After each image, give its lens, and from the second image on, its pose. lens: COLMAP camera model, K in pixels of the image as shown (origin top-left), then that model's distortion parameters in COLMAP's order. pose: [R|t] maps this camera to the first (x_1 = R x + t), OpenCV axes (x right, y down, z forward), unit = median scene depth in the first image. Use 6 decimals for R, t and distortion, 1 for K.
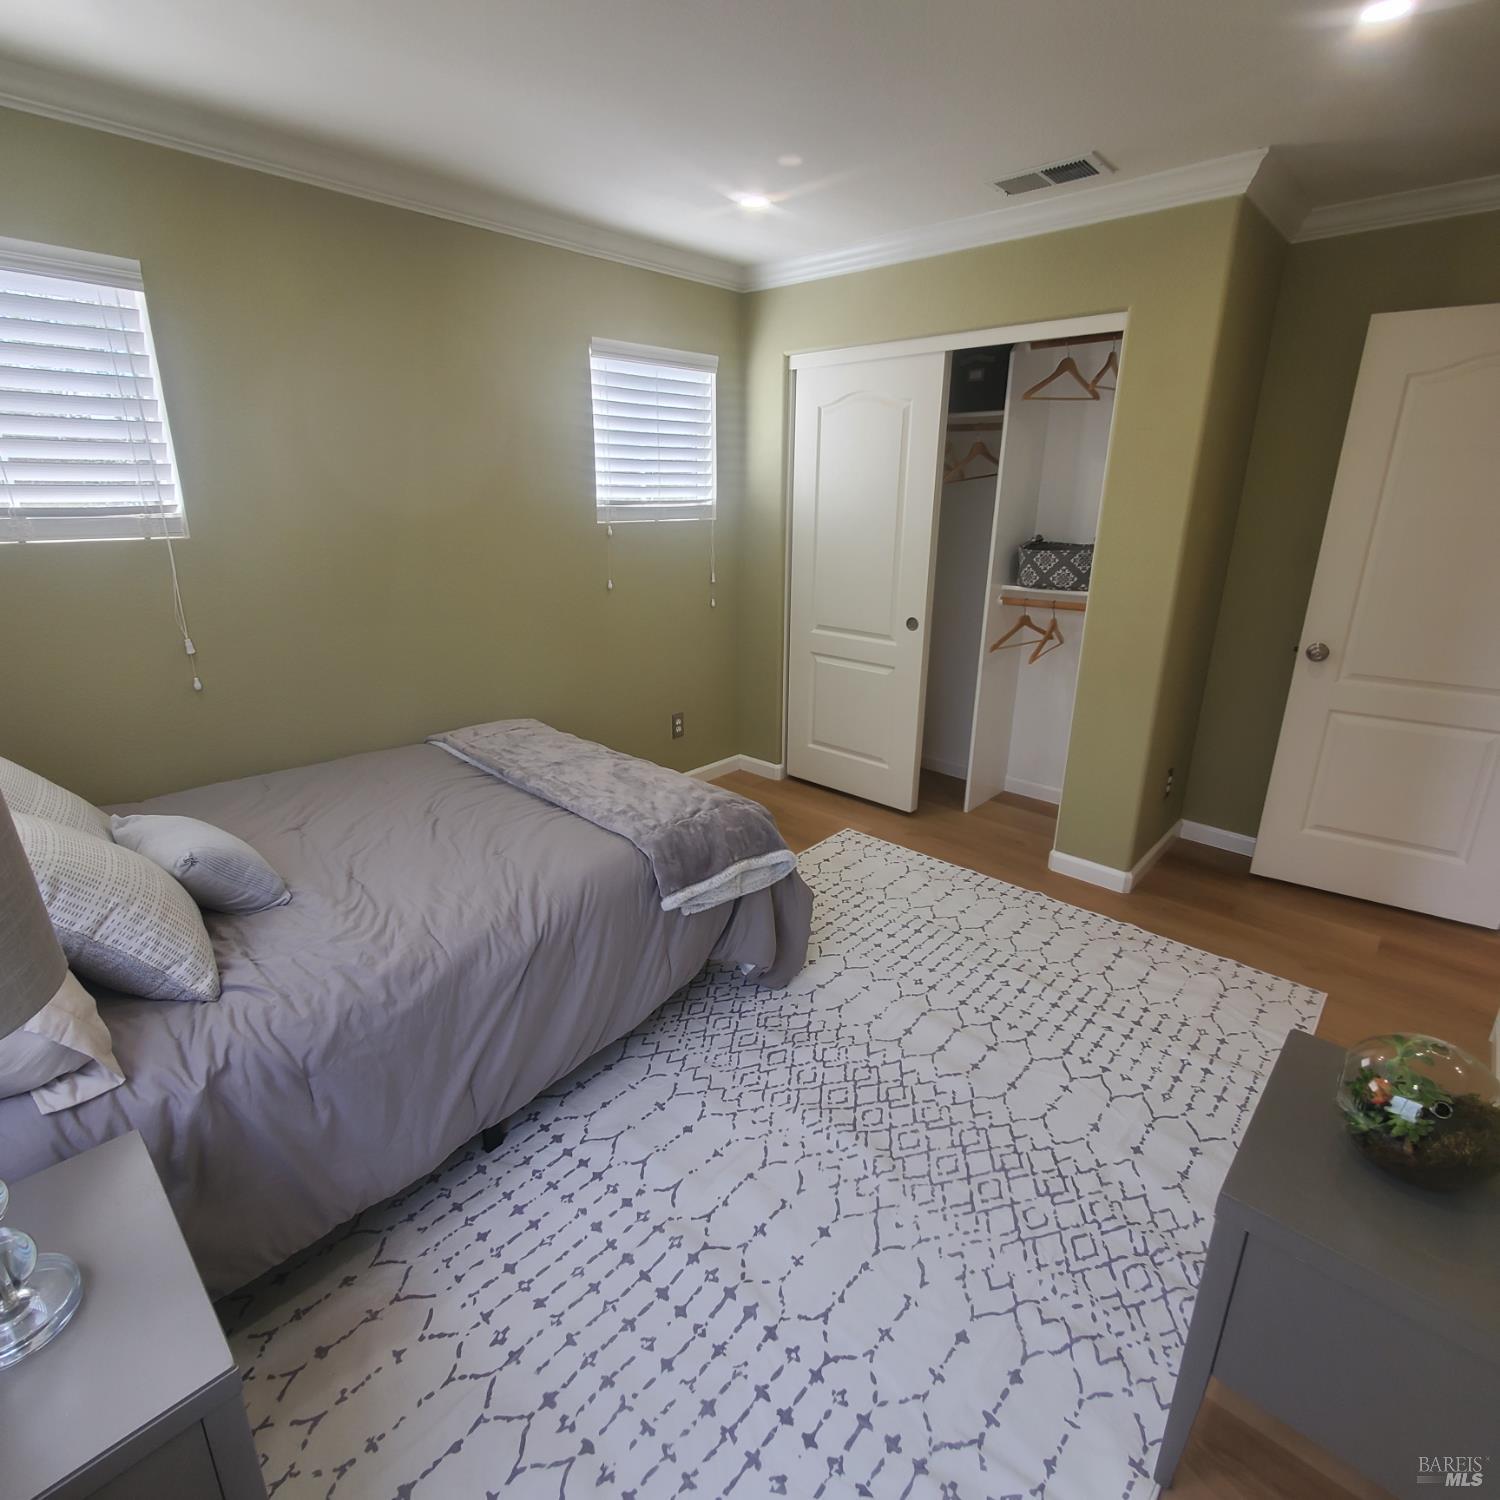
lens RADIAL K [[797.0, 0, 753.9], [0, 797.0, 740.4], [0, 0, 1]] dist [0.000124, -0.003626]
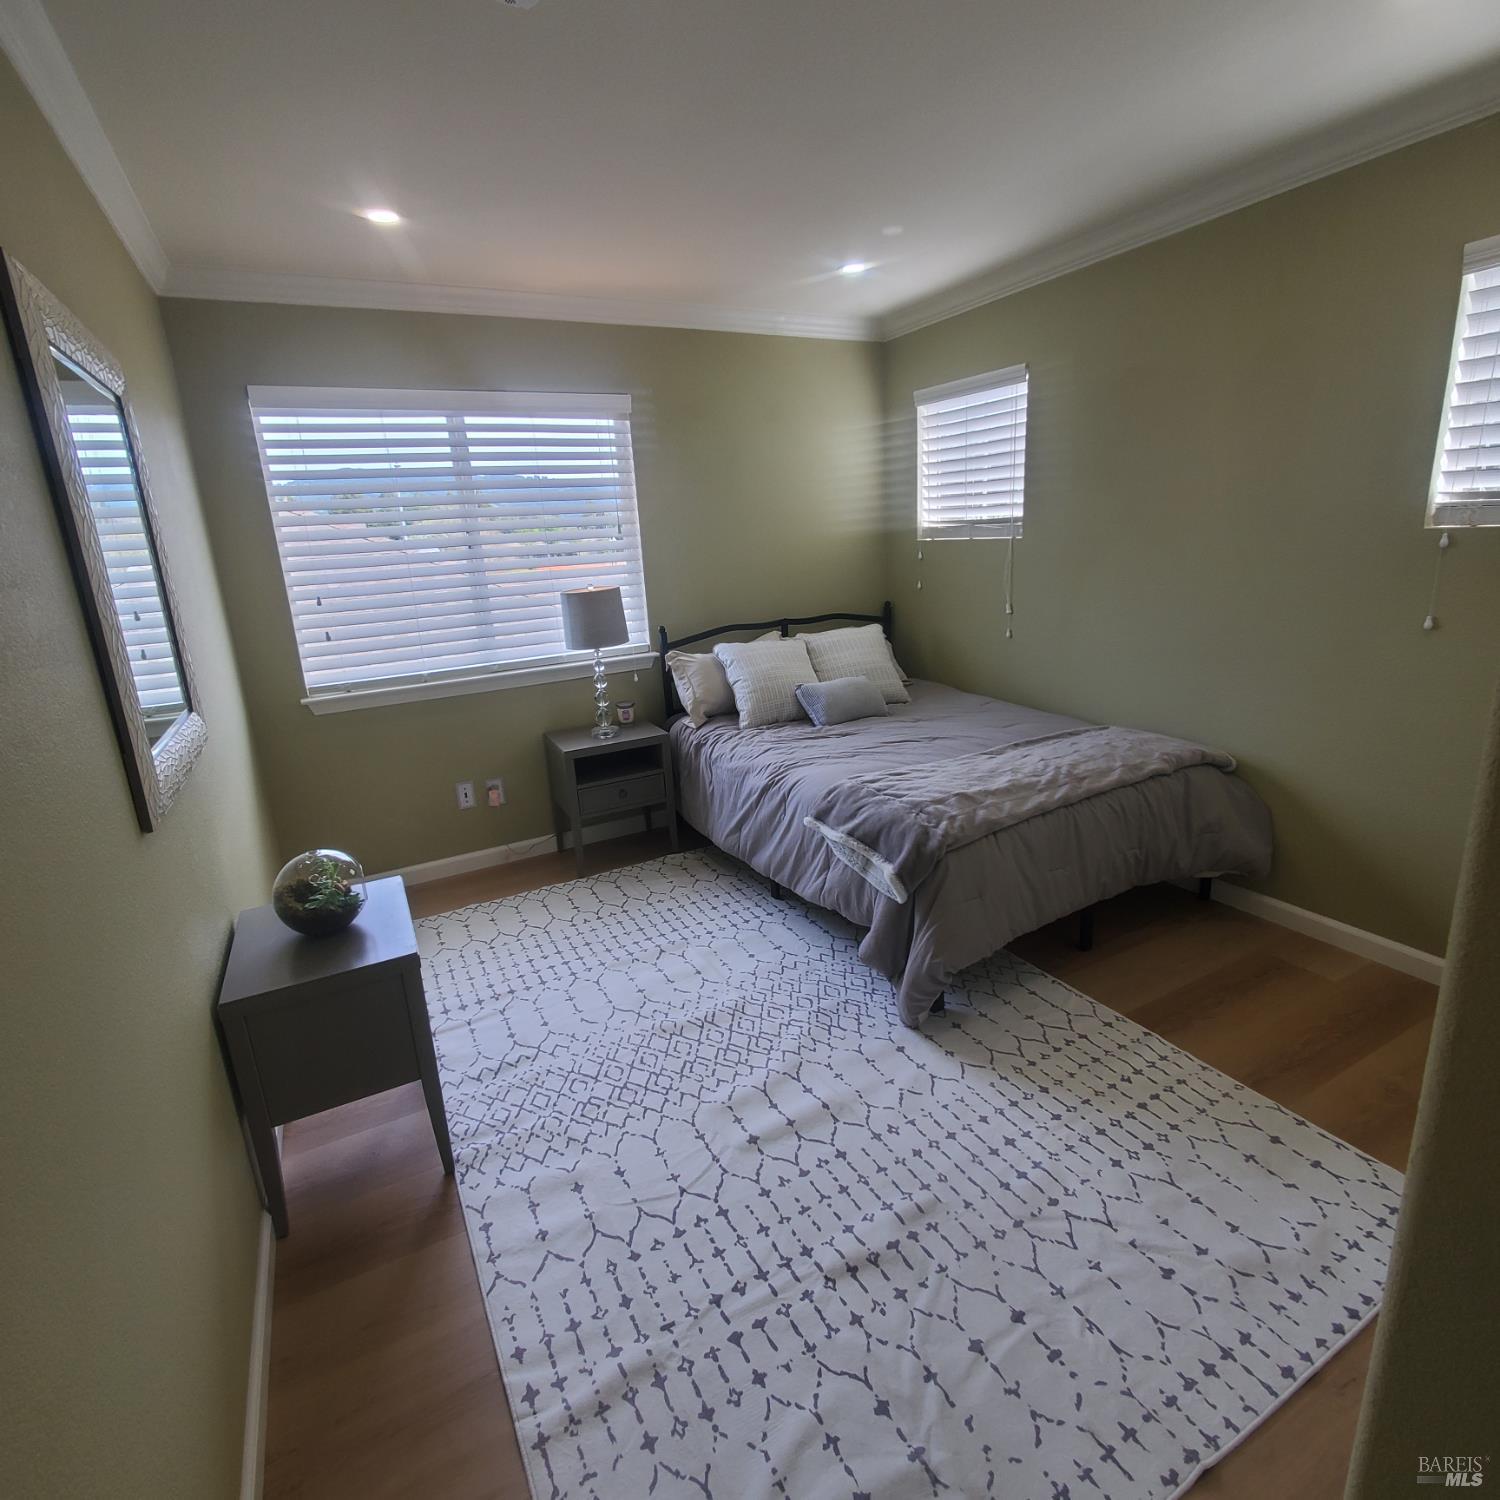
lens RADIAL K [[797.0, 0, 757.8], [0, 797.0, 746.1], [0, 0, 1]] dist [0.000124, -0.003626]
pose [[-0.335354, 0.256843, -0.906405, 1.086263], [-0.237552, 0.907976, 0.345178, -0.351416], [0.911650, 0.331076, -0.243480, 1.182199]]
